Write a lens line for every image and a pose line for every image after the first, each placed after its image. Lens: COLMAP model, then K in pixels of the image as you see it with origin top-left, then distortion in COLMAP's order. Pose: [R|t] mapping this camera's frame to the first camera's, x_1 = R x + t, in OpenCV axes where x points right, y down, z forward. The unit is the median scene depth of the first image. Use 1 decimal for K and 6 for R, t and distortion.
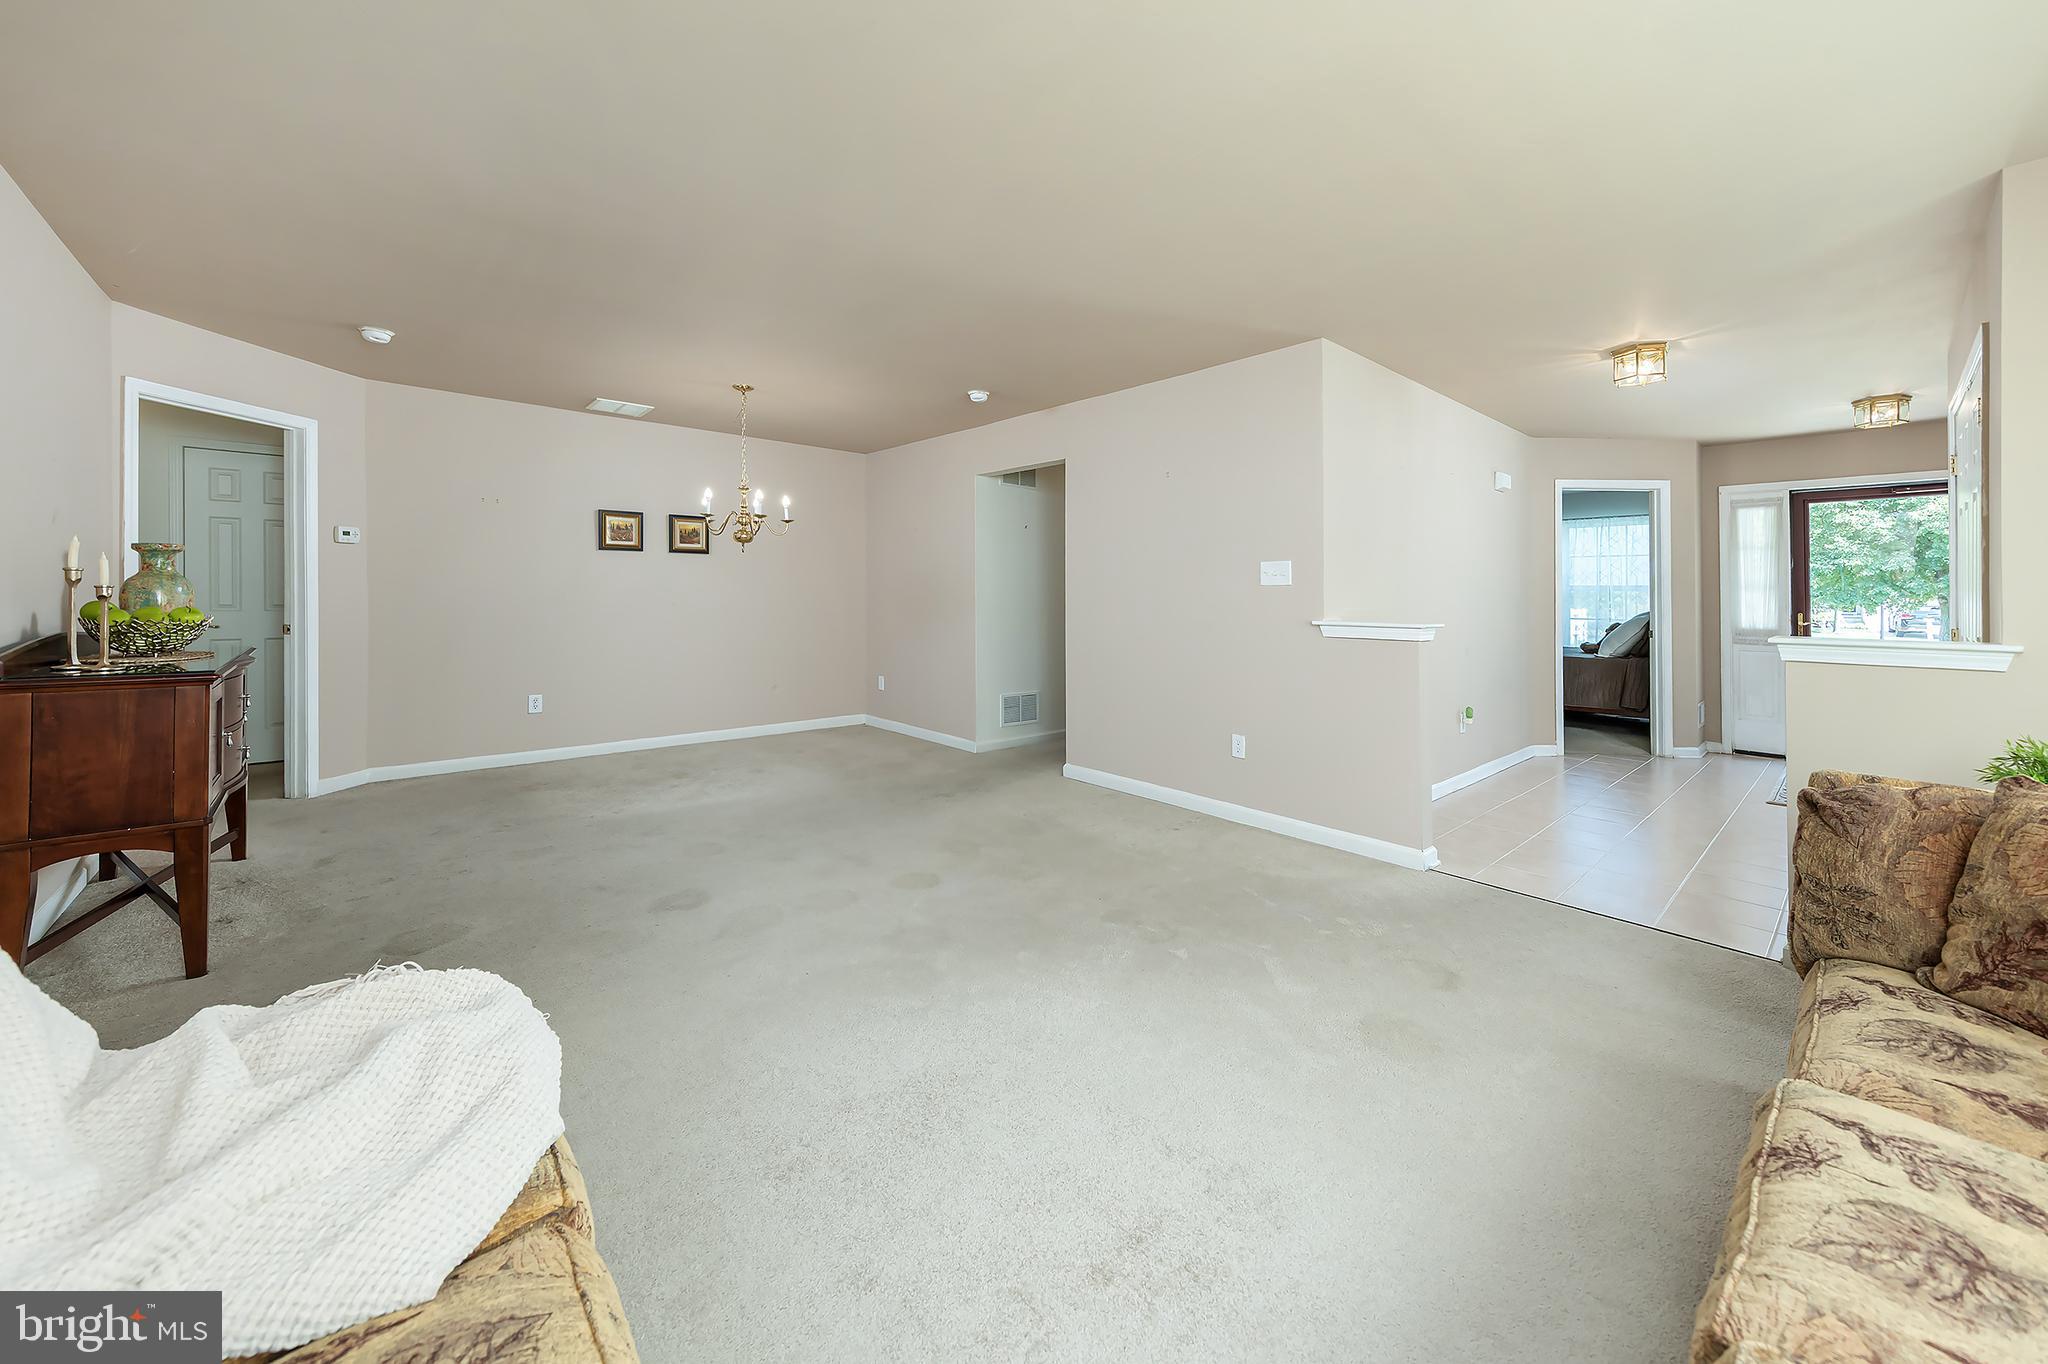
lens RADIAL K [[758.9, 0, 1025.2], [0, 758.9, 603.1], [0, 0, 1]] dist [-0.000095, -0.000007]
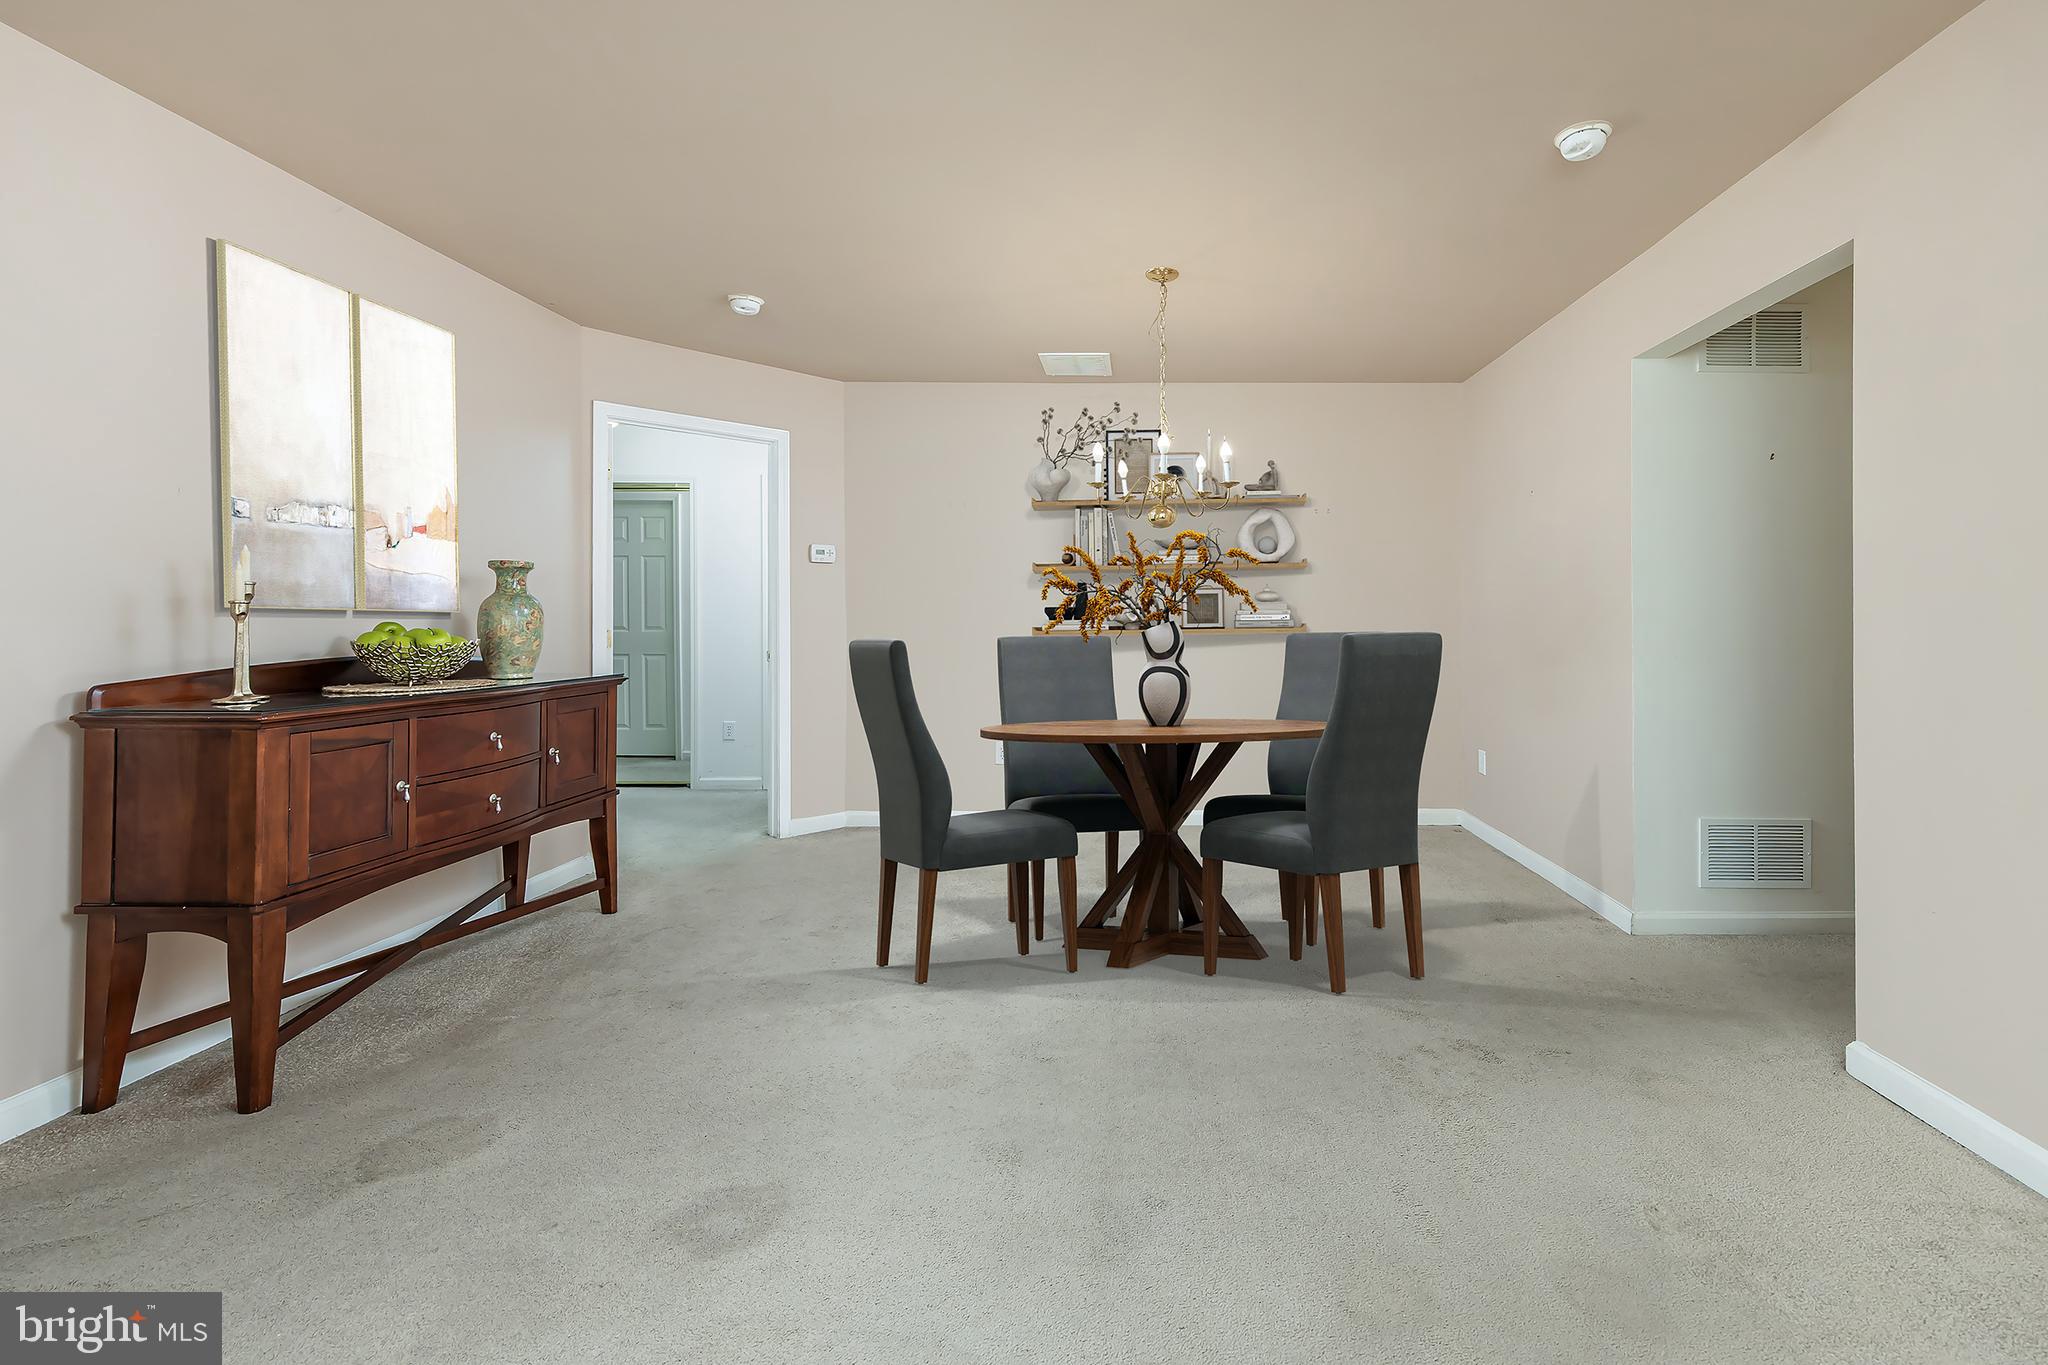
lens RADIAL K [[950.5, 0, 1024.5], [0, 950.5, 633.6], [0, 0, 1]] dist [0.010875, 0.000353]
pose [[0.750774, -0.000298, -0.660559, 0.054179], [0.001925, 0.999997, 0.001736, 0.005269], [0.660557, -0.002575, 0.750772, 0.338090]]
